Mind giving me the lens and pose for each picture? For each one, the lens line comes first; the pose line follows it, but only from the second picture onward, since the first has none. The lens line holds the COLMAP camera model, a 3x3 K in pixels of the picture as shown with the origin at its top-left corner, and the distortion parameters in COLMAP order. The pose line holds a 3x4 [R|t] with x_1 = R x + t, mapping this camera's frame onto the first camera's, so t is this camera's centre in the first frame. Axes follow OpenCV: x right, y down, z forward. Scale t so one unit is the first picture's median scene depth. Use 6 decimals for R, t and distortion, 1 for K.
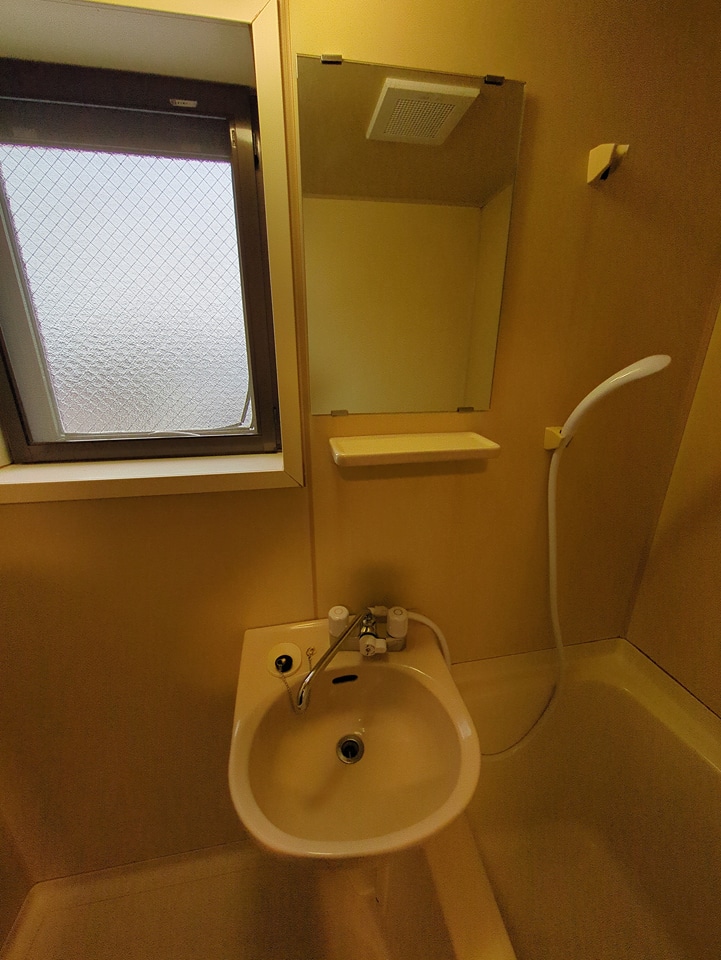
lens RADIAL K [[376.6, 0, 359.0], [0, 376.6, 484.7], [0, 0, 1]] dist [0.001167, 0.000133]
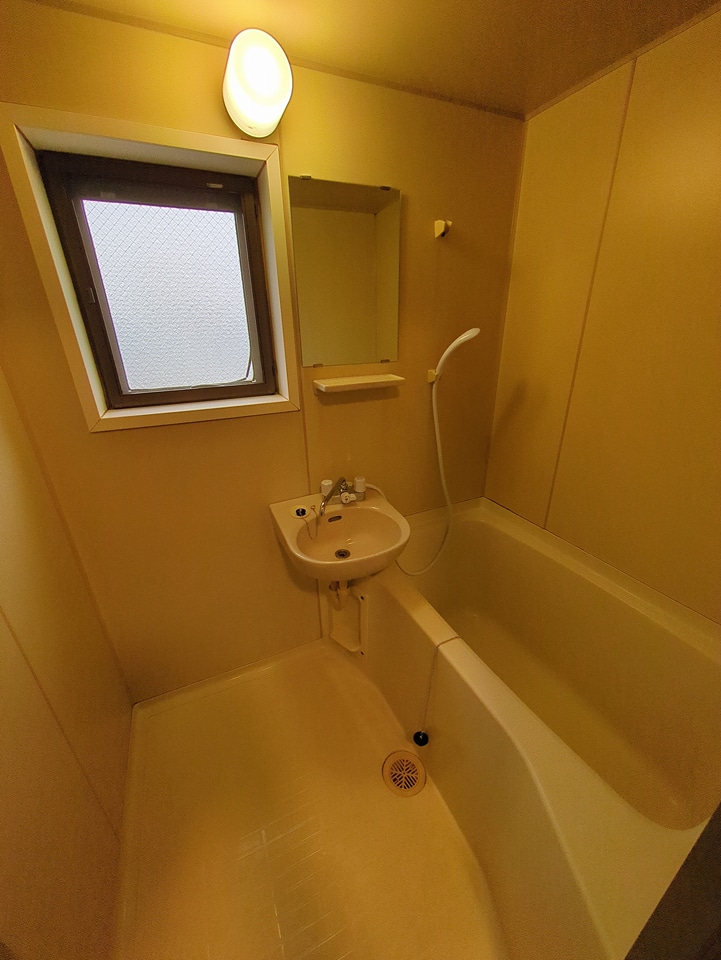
lens RADIAL K [[376.6, 0, 362.4], [0, 376.6, 480.8], [0, 0, 1]] dist [0.001167, 0.000133]
pose [[0.966226, -0.115802, 0.230213, -0.300871], [0.099776, 0.991779, 0.080117, 0.211844], [-0.237598, -0.054441, 0.969837, -0.745571]]
